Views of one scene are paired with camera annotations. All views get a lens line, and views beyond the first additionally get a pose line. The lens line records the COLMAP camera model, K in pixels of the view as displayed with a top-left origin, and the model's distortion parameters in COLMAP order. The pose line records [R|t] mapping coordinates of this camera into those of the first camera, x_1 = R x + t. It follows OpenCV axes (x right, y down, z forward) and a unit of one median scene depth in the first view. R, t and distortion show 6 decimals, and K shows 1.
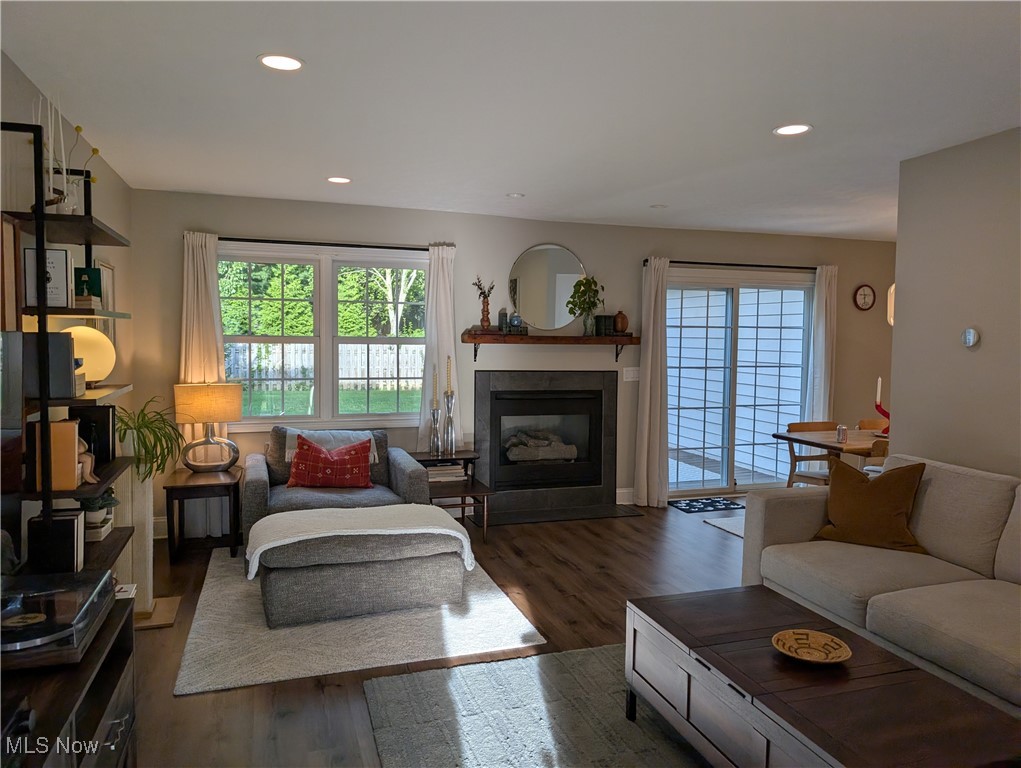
lens RADIAL K [[739.6, 0, 511.3], [0, 739.6, 370.1], [0, 0, 1]] dist [0.086557, -0.203463]
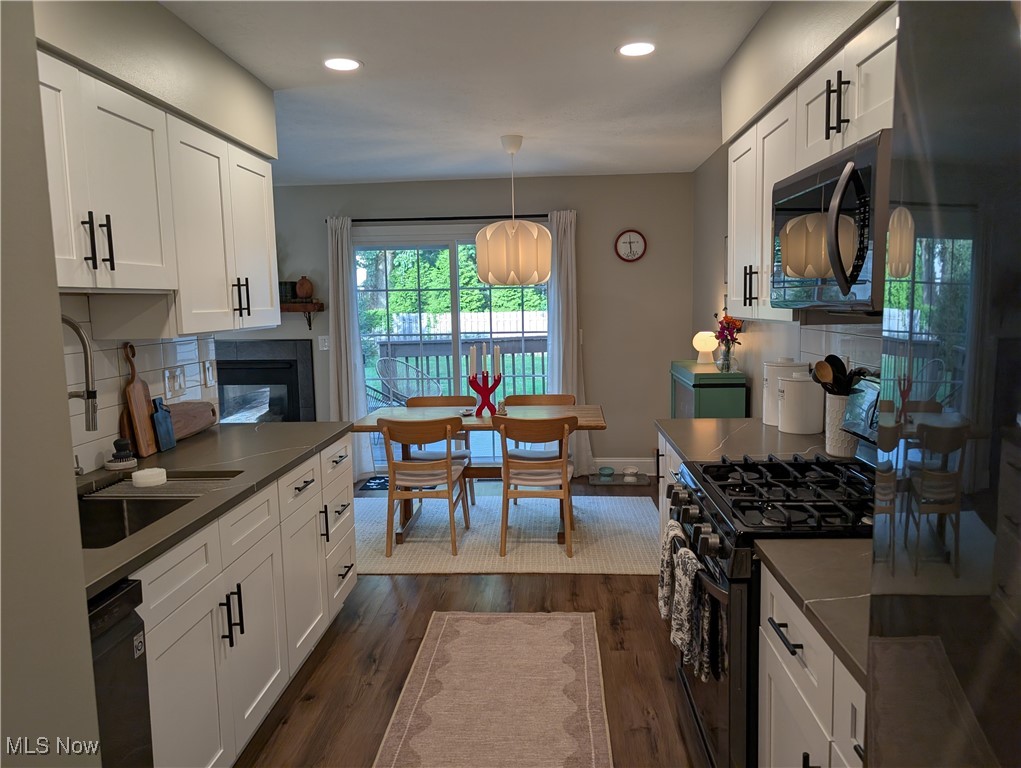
lens RADIAL K [[740.8, 0, 510.5], [0, 740.8, 378.9], [0, 0, 1]] dist [0.000776, -0.009234]
pose [[0.925132, 0.009300, -0.379531, 0.722760], [0.012853, 0.998360, 0.055794, 0.001673], [0.379427, -0.056495, 0.923495, 0.206540]]
